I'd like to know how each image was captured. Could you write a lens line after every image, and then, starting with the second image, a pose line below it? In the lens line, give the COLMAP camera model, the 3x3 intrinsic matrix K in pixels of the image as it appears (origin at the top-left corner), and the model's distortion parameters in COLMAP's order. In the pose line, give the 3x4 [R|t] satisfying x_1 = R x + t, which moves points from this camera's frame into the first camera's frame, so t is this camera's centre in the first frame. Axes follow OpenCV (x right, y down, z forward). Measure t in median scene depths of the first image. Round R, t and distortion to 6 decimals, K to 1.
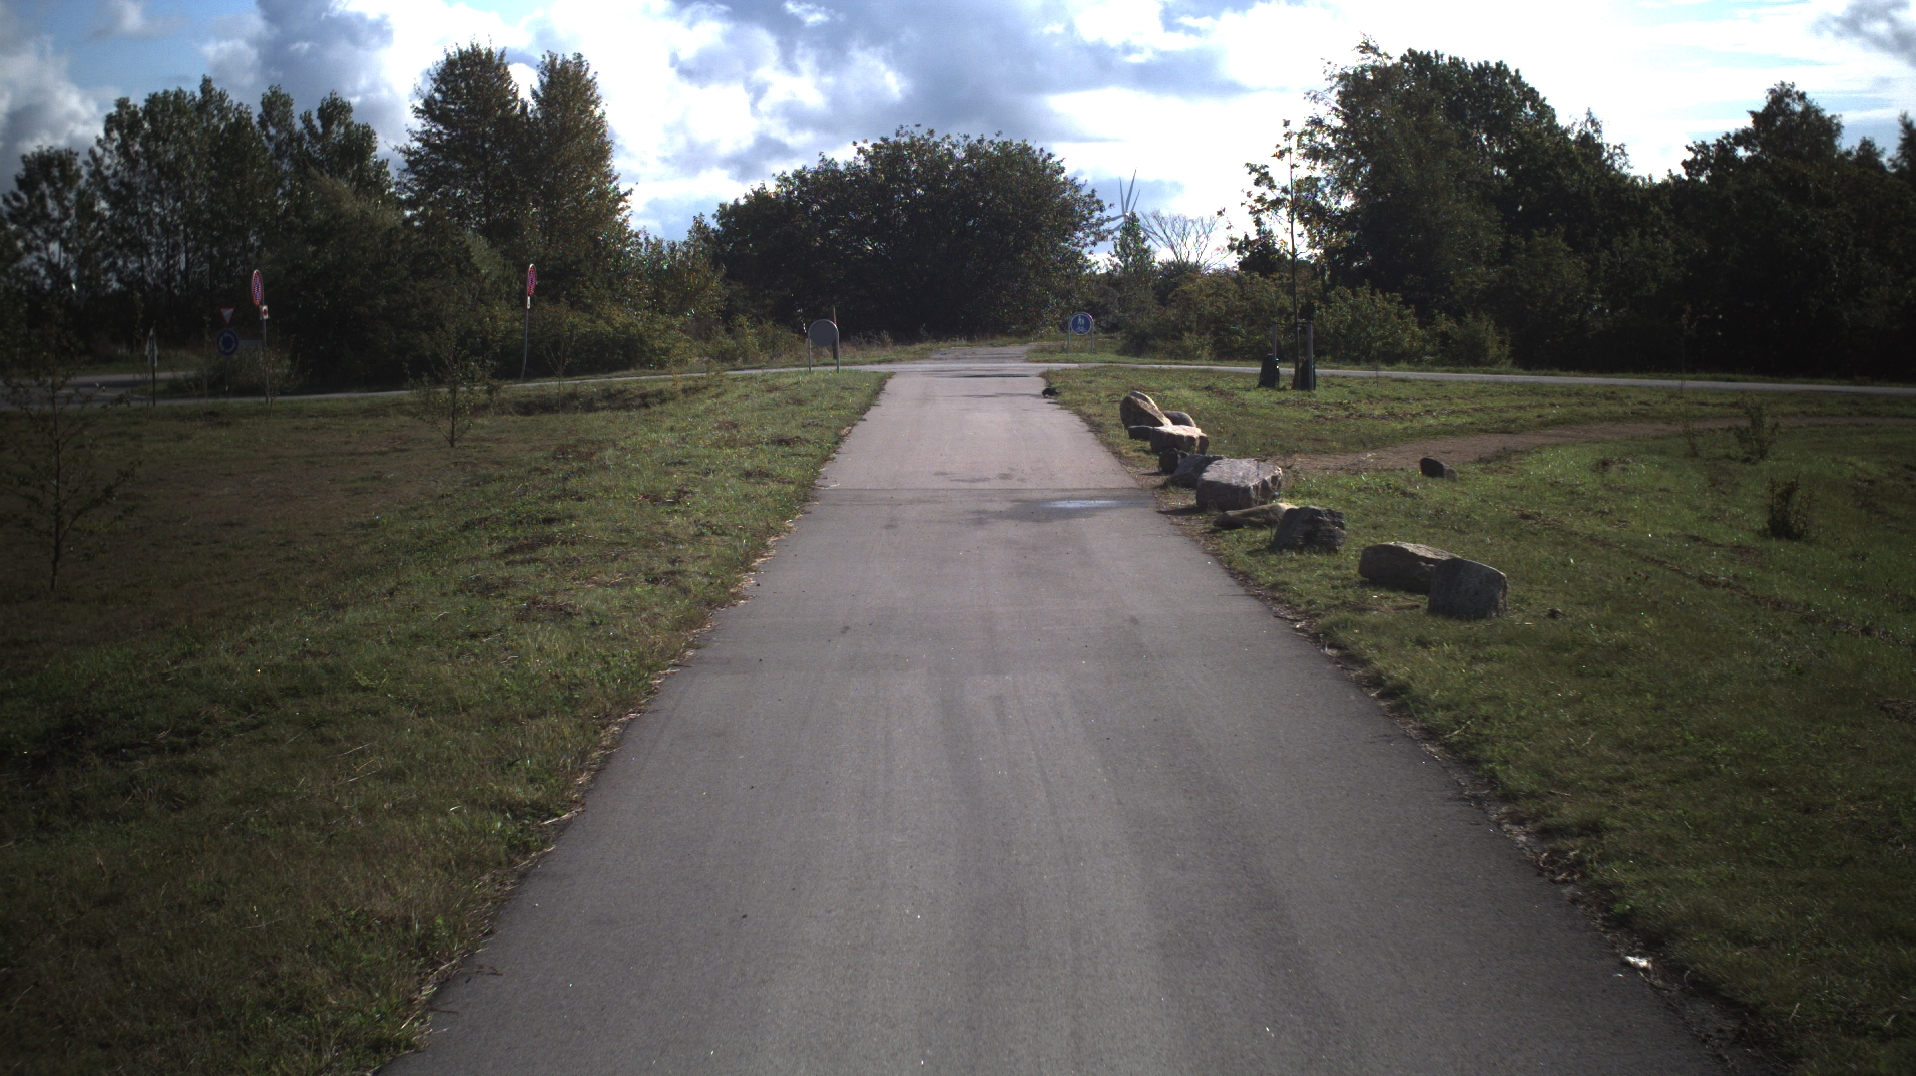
lens RADIAL K [[3521.5, 0, 949.6], [0, 3521.5, 538.7], [0, 0, 1]] dist [-0.256348, 0.000000]
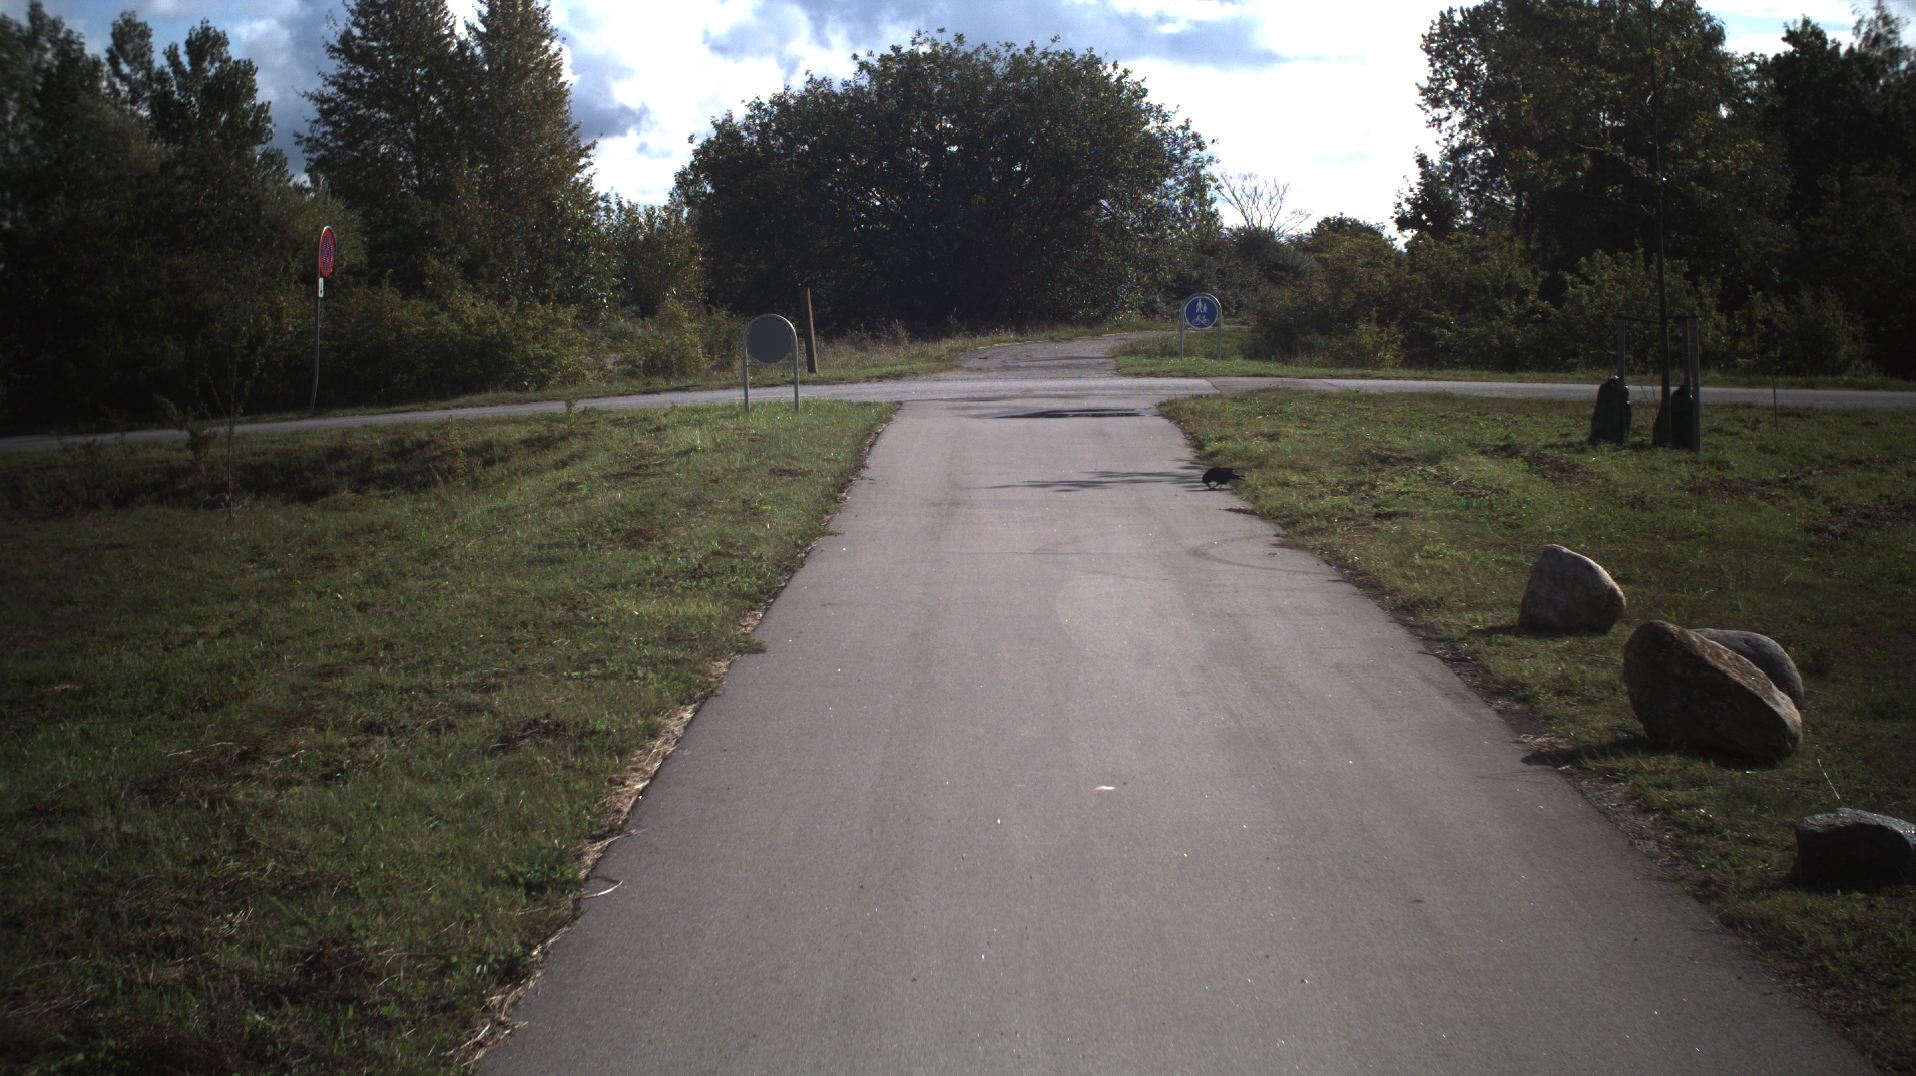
lens RADIAL K [[3521.5, 0, 950.3], [0, 3521.5, 544.0], [0, 0, 1]] dist [-0.256348, 0.000000]
pose [[0.999902, -0.009244, -0.010469, -0.001134], [0.009339, 0.999915, 0.009080, -0.020208], [0.010384, -0.009177, 0.999904, 0.291574]]
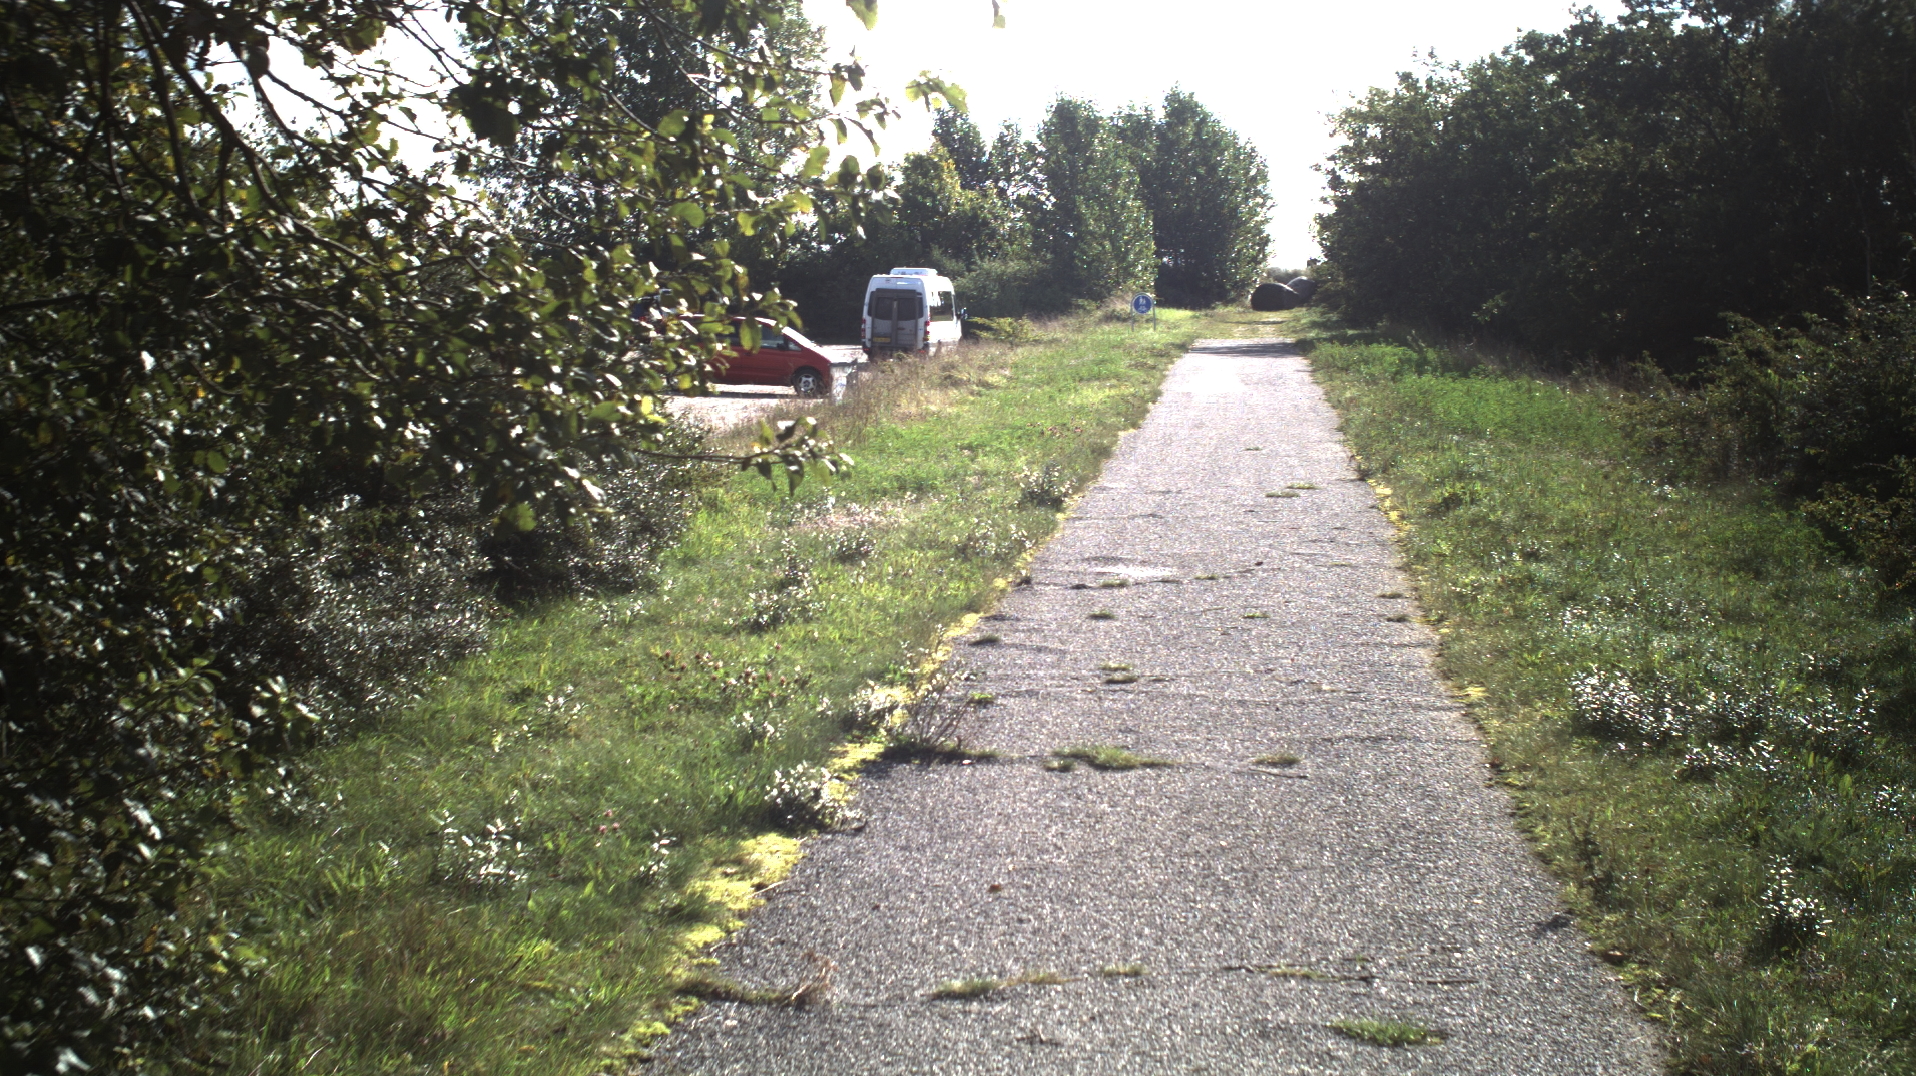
lens RADIAL K [[3521.5, 0, 966.8], [0, 3521.5, 543.9], [0, 0, 1]] dist [-0.256348, 0.000000]
pose [[0.953970, -0.011604, 0.299677, 0.024030], [0.009783, 0.999923, 0.007575, -0.069297], [-0.299742, -0.004294, 0.954010, 0.968319]]
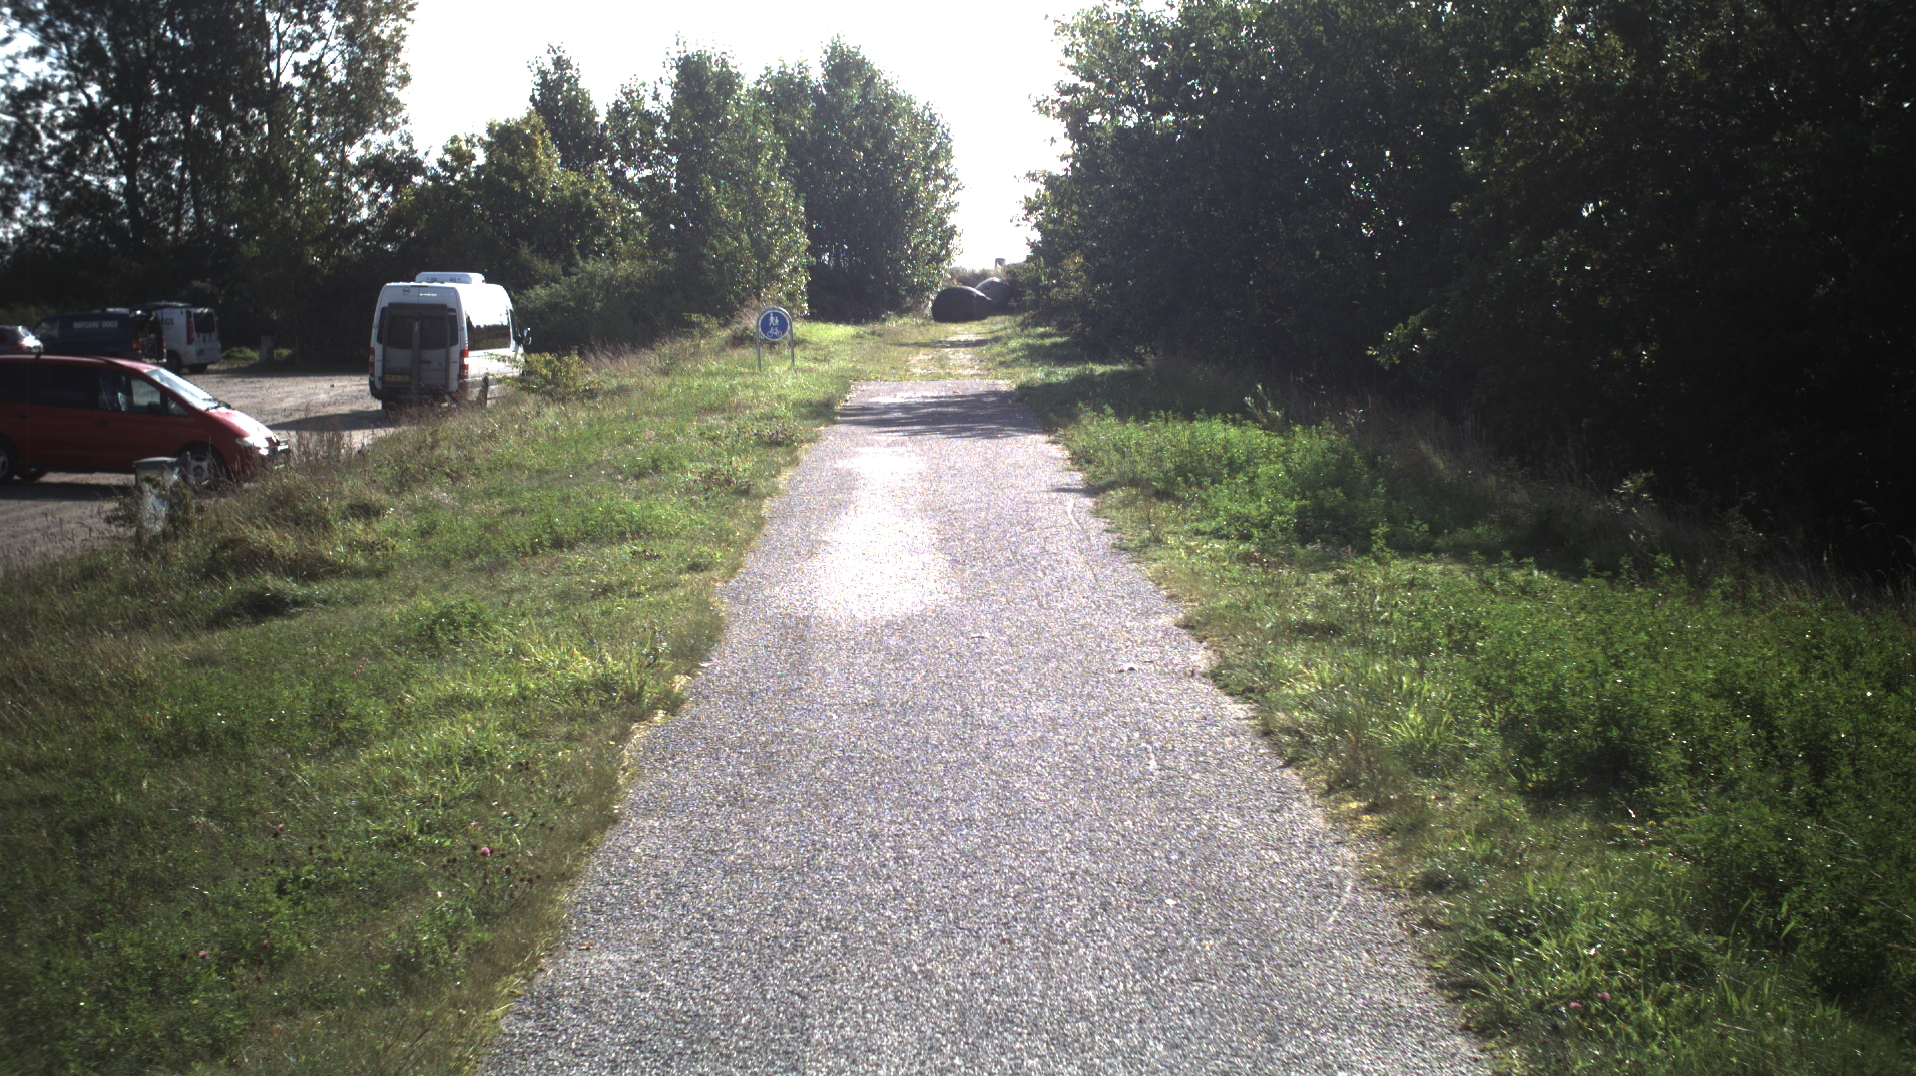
lens RADIAL K [[3521.5, 0, 954.7], [0, 3521.5, 540.8], [0, 0, 1]] dist [-0.256348, 0.000000]
pose [[0.923651, -0.021517, 0.382631, 0.131985], [0.020030, 0.999768, 0.007871, -0.089847], [-0.382711, 0.000394, 0.923868, 1.239733]]
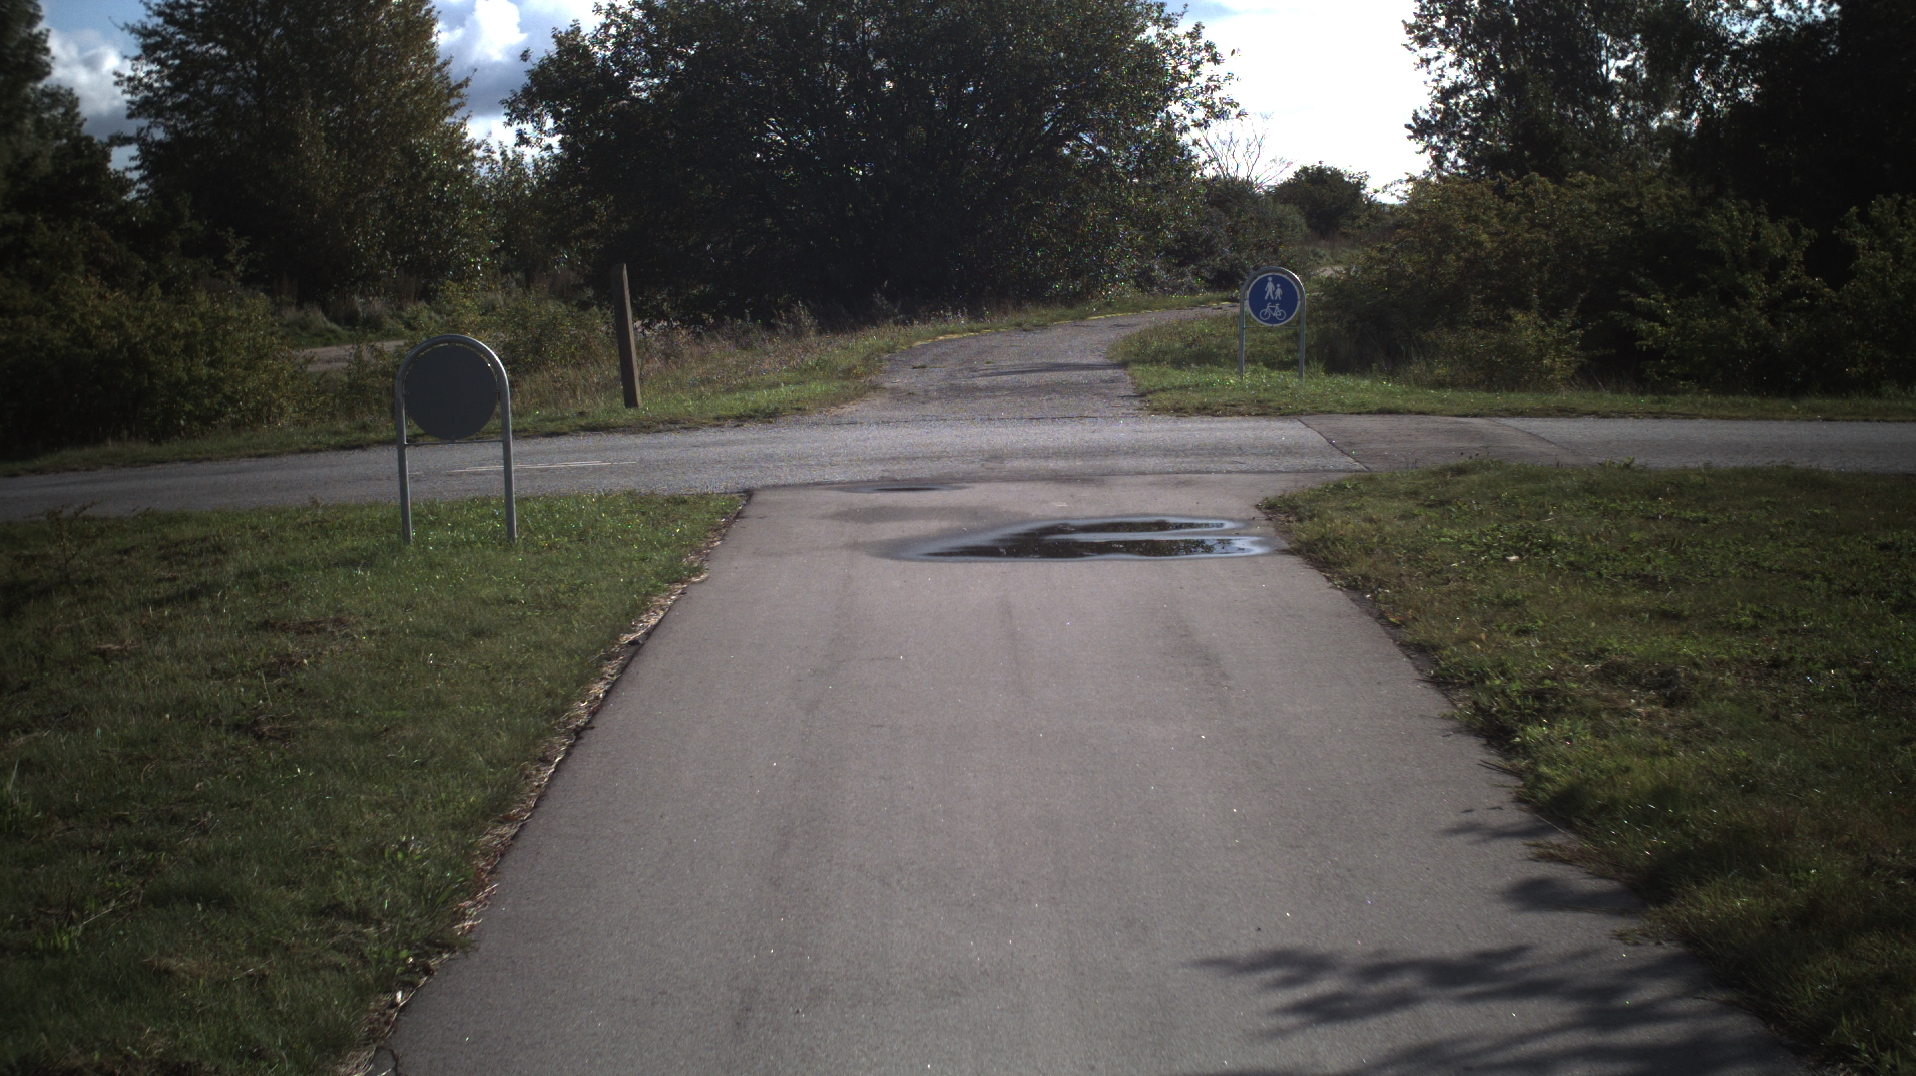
lens RADIAL K [[3521.5, 0, 978.1], [0, 3521.5, 523.8], [0, 0, 1]] dist [-0.256348, 0.000000]
pose [[0.999783, -0.017659, 0.011057, 0.000270], [0.017477, 0.999715, 0.016277, -0.034127], [-0.011341, -0.016081, 0.999806, 0.486268]]
